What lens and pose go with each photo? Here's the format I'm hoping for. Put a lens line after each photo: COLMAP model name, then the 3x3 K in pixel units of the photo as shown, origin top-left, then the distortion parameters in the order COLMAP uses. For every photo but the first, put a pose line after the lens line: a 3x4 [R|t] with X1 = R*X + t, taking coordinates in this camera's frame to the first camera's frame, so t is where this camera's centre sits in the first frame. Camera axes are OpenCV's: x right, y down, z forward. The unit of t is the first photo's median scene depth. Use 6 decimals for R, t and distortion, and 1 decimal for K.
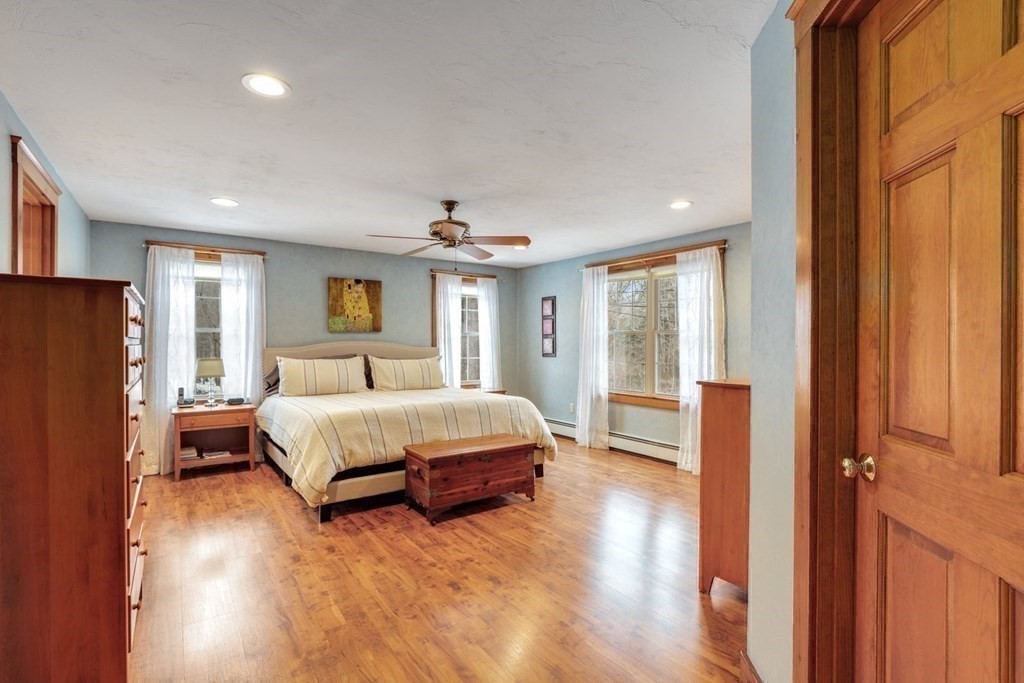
lens RADIAL K [[472.4, 0, 517.9], [0, 472.4, 342.7], [0, 0, 1]] dist [-0.035410, 0.006921]
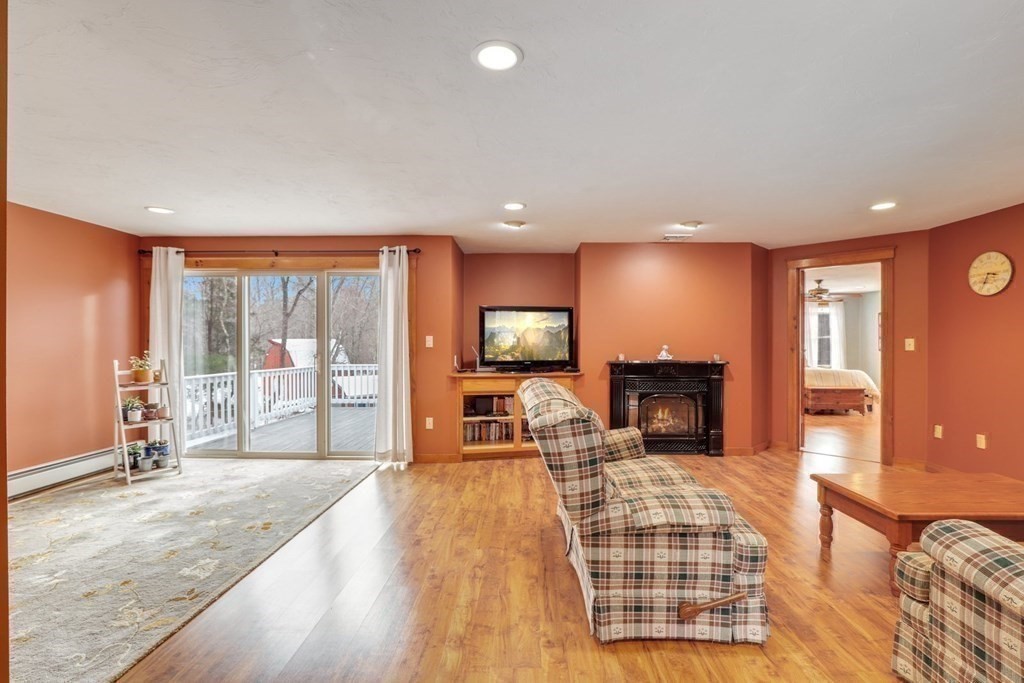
lens RADIAL K [[472.4, 0, 517.9], [0, 472.4, 342.7], [0, 0, 1]] dist [-0.035410, 0.006921]
pose [[0.792349, -0.002427, -0.610063, 0.065402], [-0.001222, 0.999984, -0.005565, 0.017004], [0.610067, 0.005155, 0.792333, -1.459351]]
